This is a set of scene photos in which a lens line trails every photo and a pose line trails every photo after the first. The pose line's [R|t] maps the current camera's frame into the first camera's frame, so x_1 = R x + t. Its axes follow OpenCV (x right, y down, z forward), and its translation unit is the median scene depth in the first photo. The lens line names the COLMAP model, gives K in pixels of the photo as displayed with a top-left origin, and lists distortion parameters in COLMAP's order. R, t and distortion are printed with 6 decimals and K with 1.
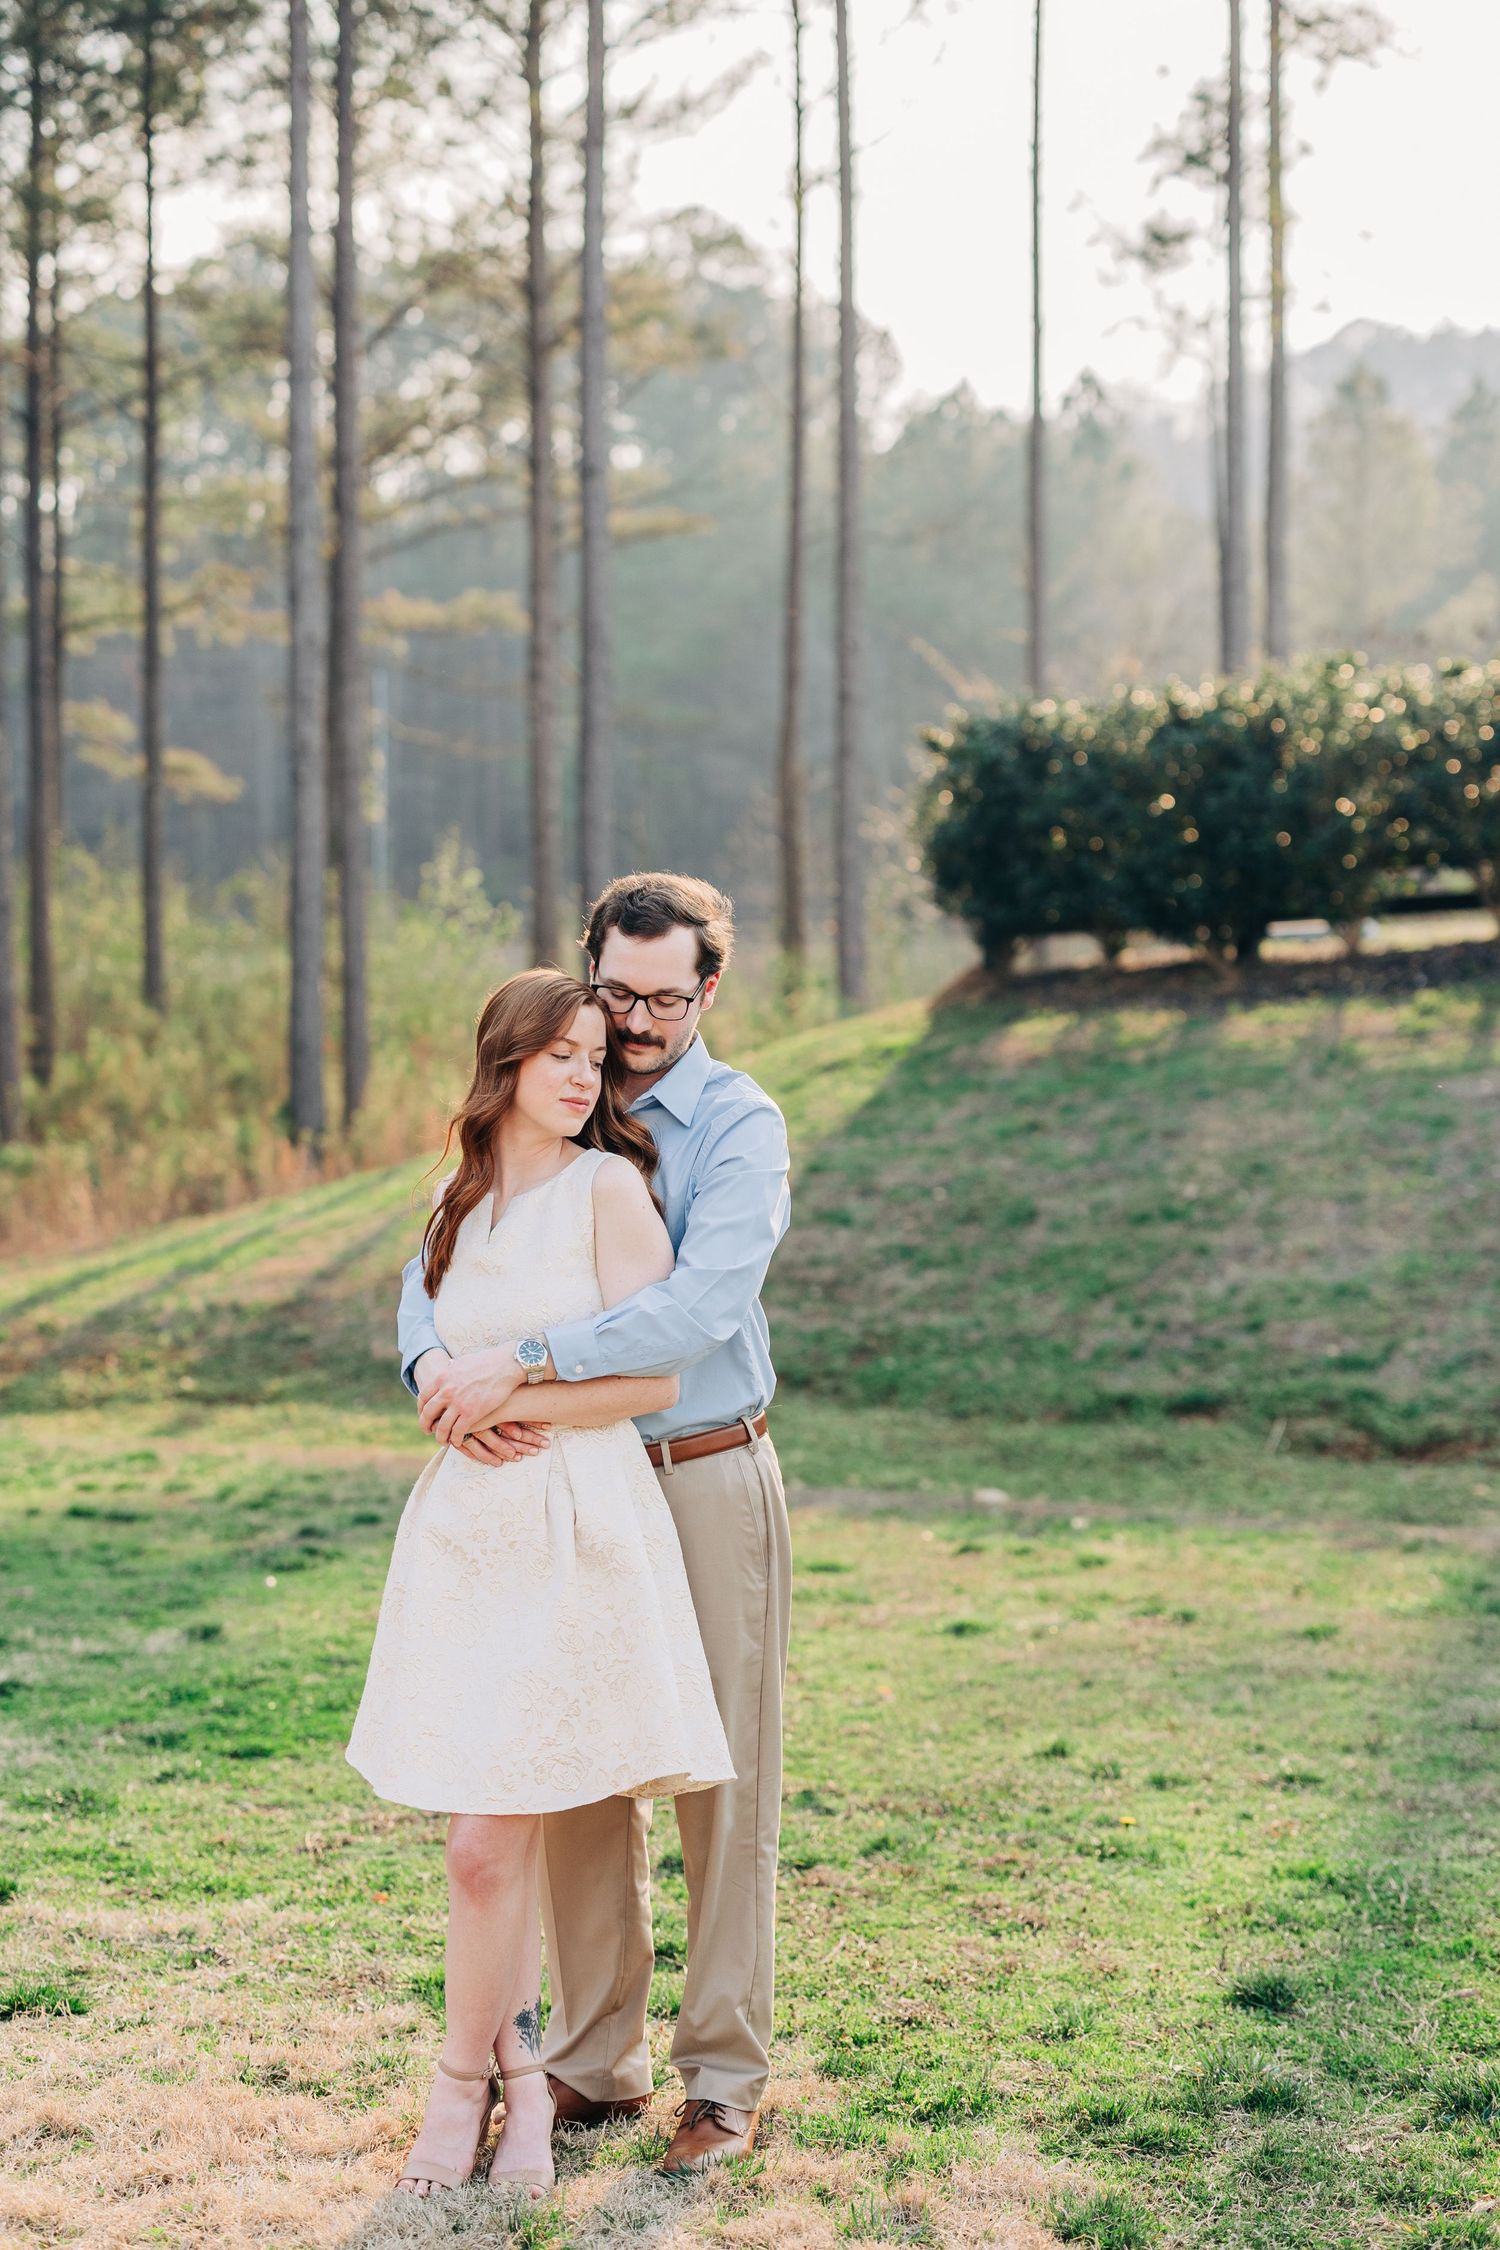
lens RADIAL K [[3398.3, 0, 750.0], [0, 3398.3, 1125.0], [0, 0, 1]] dist [0.002832, 0.060281]
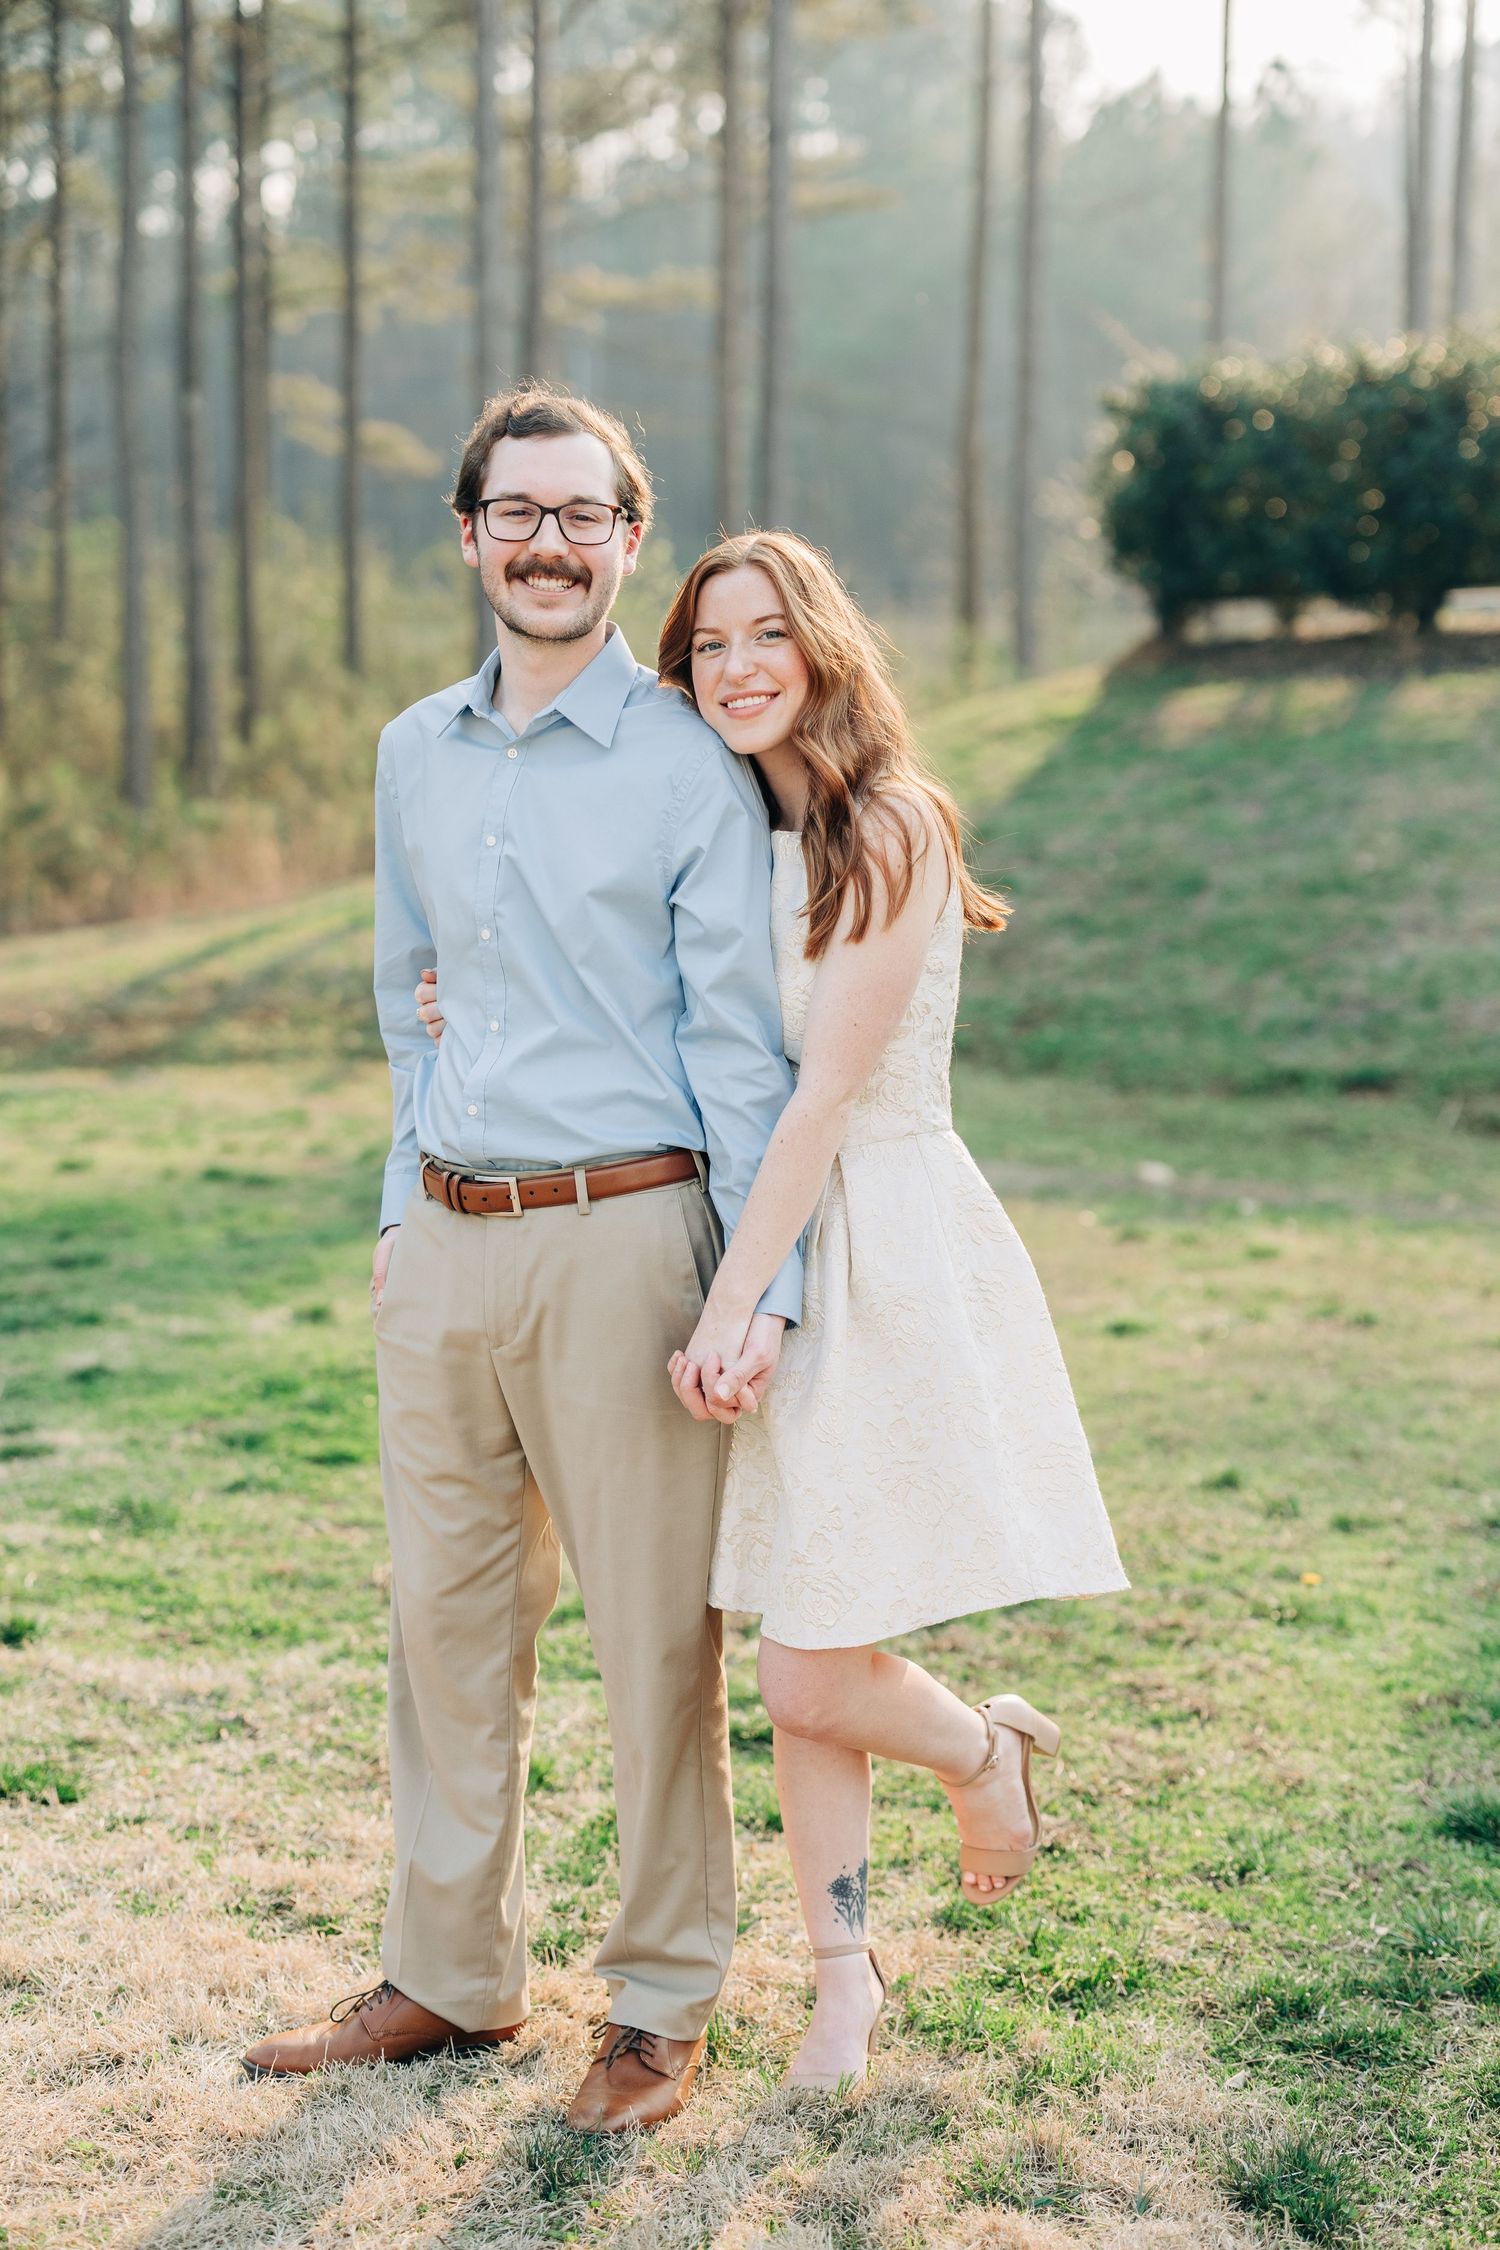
lens RADIAL K [[3170.1, 0, 750.0], [0, 3170.1, 1125.0], [0, 0, 1]] dist [0.004968, 0.021694]
pose [[0.998335, 0.018461, -0.054652, 0.004115], [-0.012752, 0.994597, 0.103023, 0.003155], [0.056258, -0.102155, 0.993176, 0.080699]]
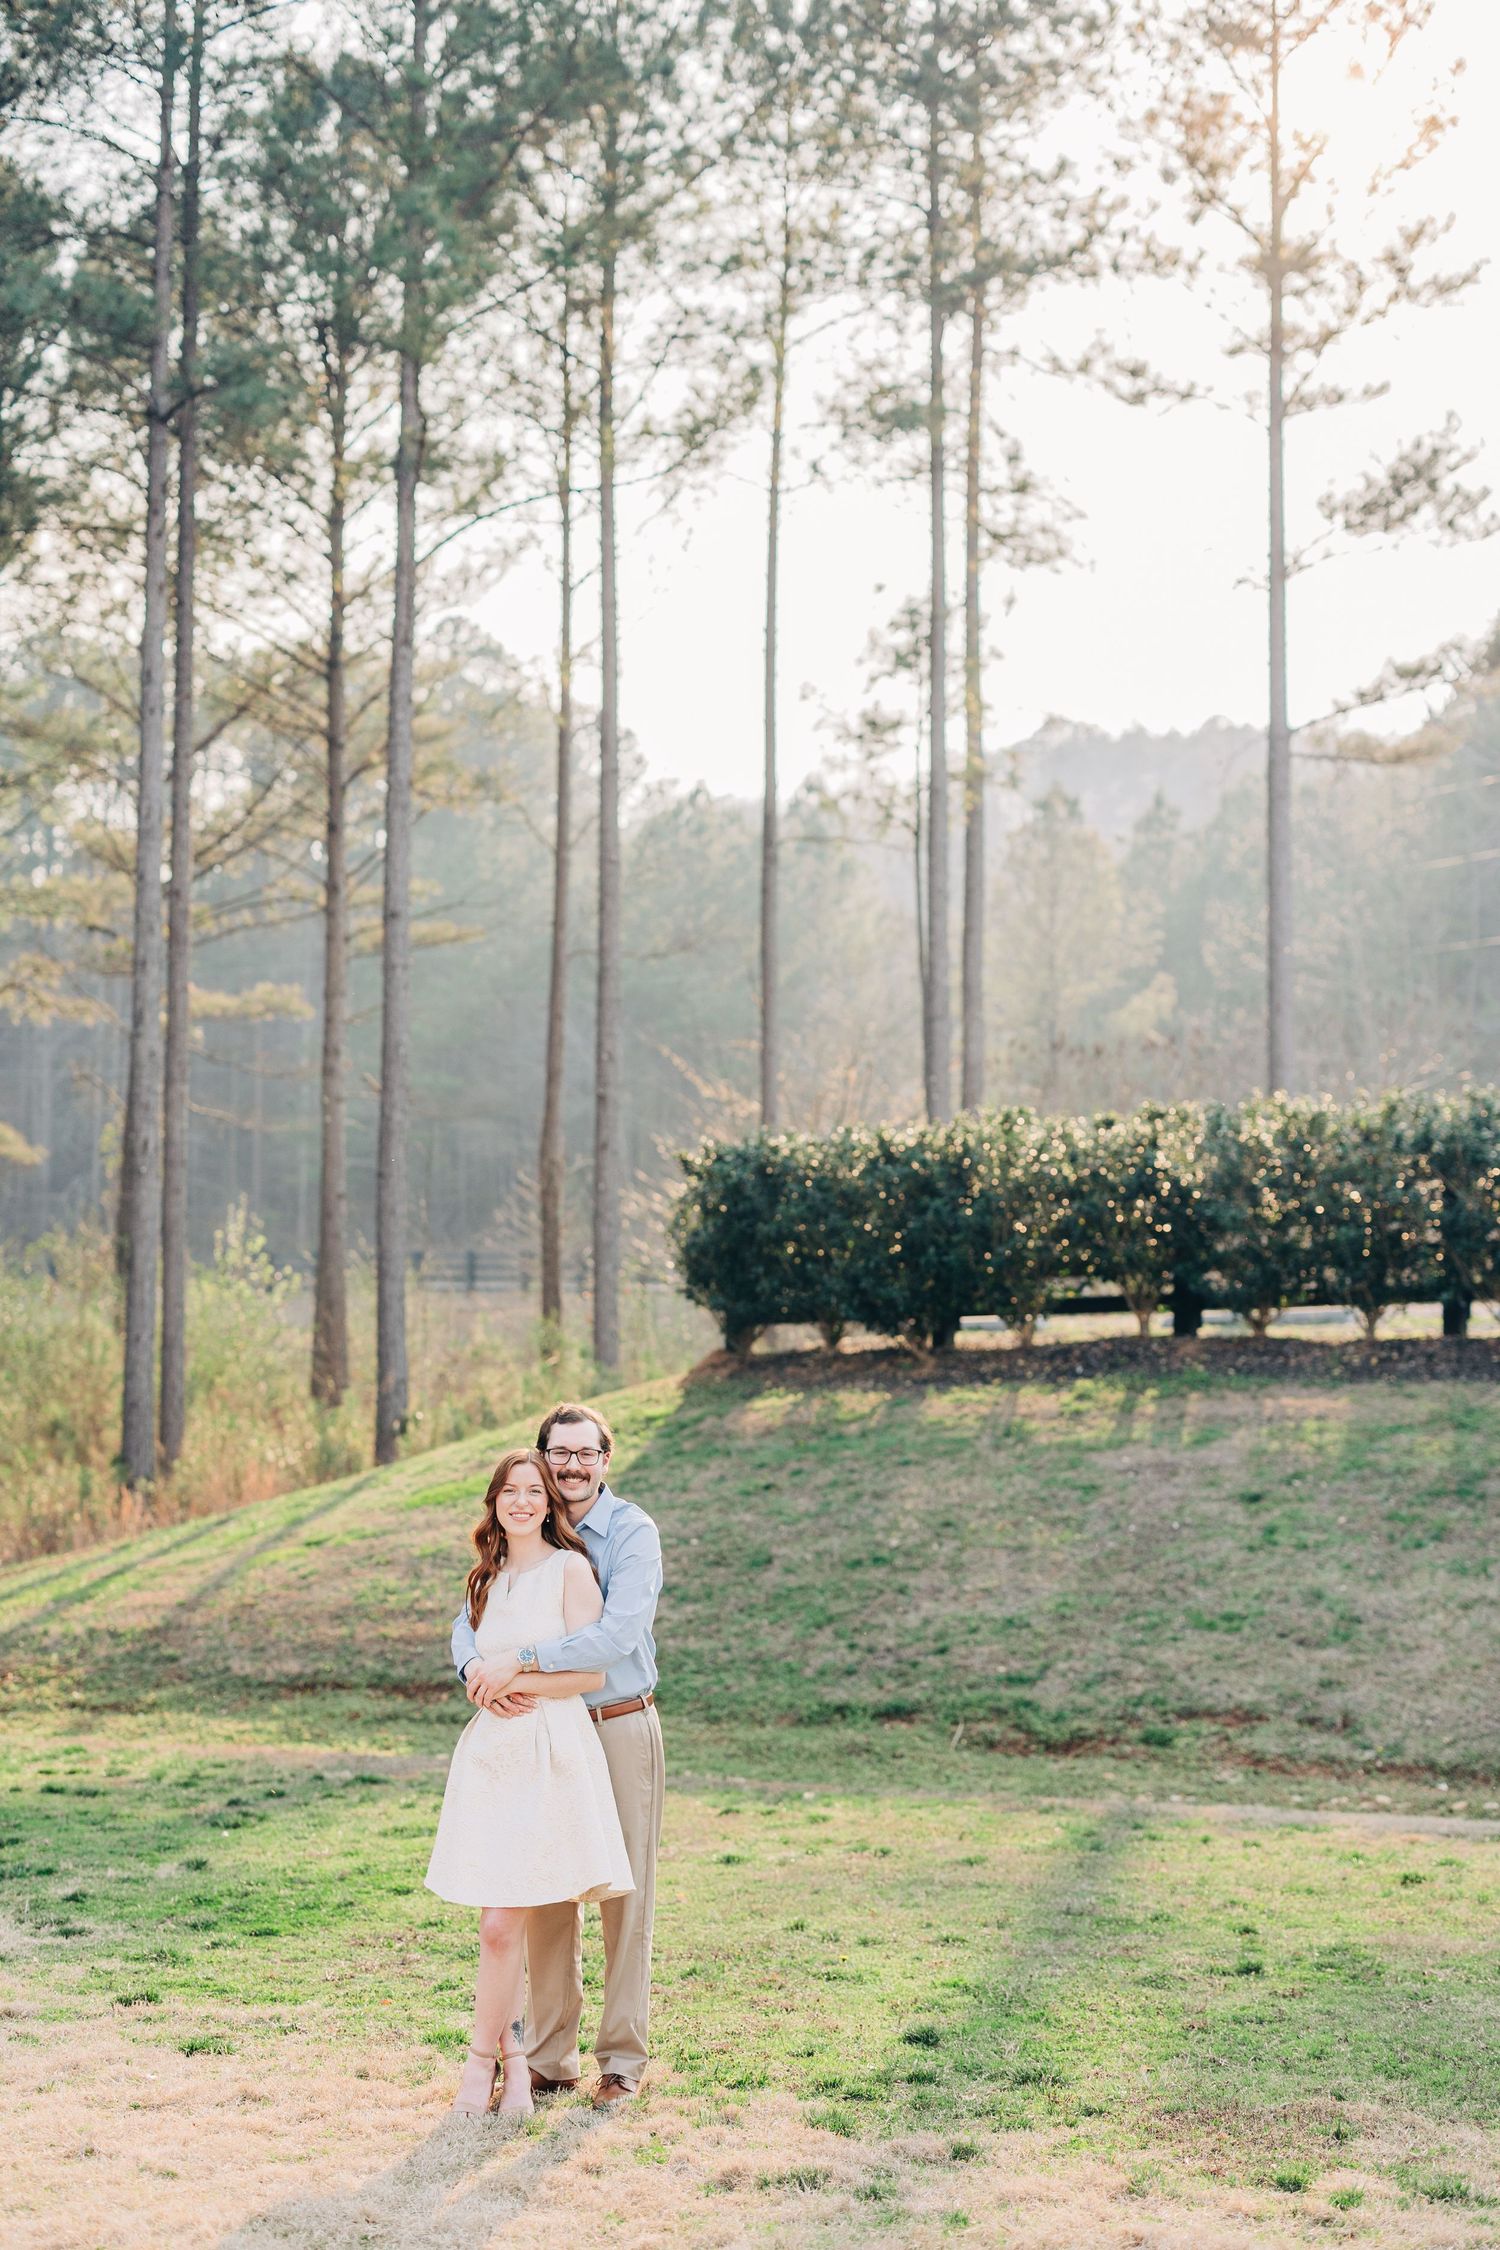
lens RADIAL K [[3255.7, 0, 750.0], [0, 3255.7, 1125.0], [0, 0, 1]] dist [0.002409, -0.039385]
pose [[0.996599, 0.016319, 0.080769, -0.025911], [-0.008068, 0.994808, -0.101450, -0.012513], [-0.082005, 0.100454, 0.991556, -0.228074]]
